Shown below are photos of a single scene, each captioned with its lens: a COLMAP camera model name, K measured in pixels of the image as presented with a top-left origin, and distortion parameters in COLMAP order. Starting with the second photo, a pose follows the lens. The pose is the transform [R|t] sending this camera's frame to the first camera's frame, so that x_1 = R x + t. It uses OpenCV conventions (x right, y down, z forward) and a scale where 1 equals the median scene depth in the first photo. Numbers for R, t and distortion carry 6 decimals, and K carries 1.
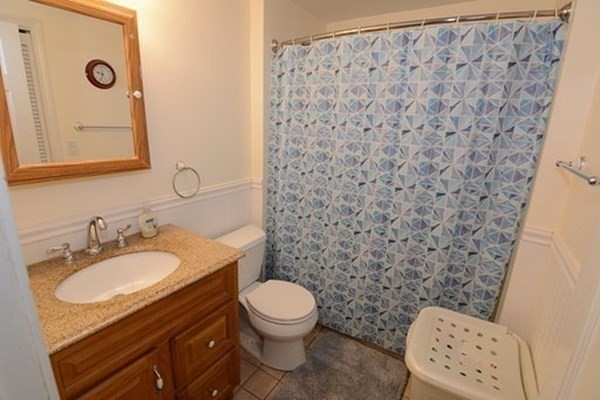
lens RADIAL K [[289.7, 0, 296.5], [0, 289.7, 199.9], [0, 0, 1]] dist [-0.014066, -0.006306]
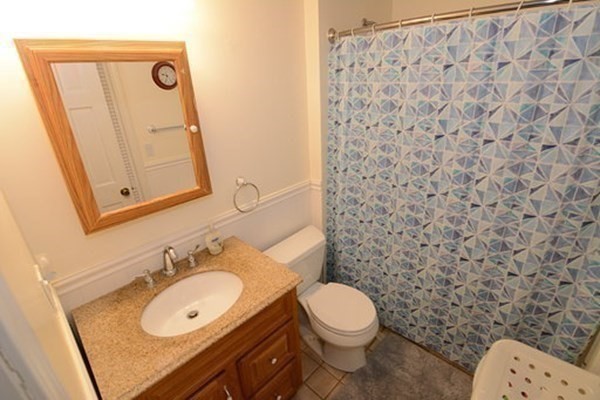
lens RADIAL K [[289.7, 0, 297.0], [0, 289.7, 199.5], [0, 0, 1]] dist [-0.014066, -0.006306]
pose [[0.975411, 0.001273, -0.220391, 0.021894], [0.029718, 0.990091, 0.137244, -0.206902], [0.218382, -0.140419, 0.965708, 0.051674]]
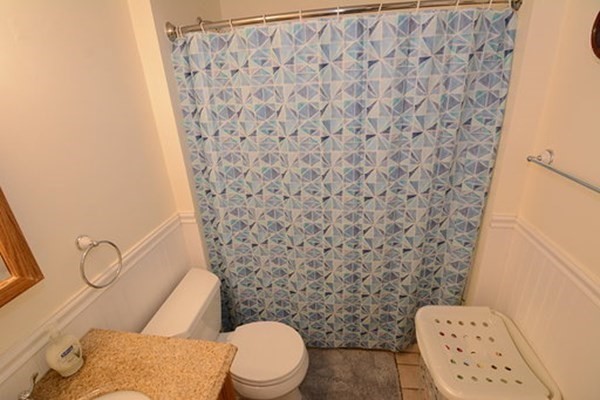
lens RADIAL K [[289.7, 0, 296.6], [0, 289.7, 200.8], [0, 0, 1]] dist [-0.014066, -0.006306]
pose [[0.907404, -0.241088, 0.344229, -0.183802], [0.198160, 0.967767, 0.155435, -0.234161], [-0.370607, -0.072830, 0.925930, 0.257505]]
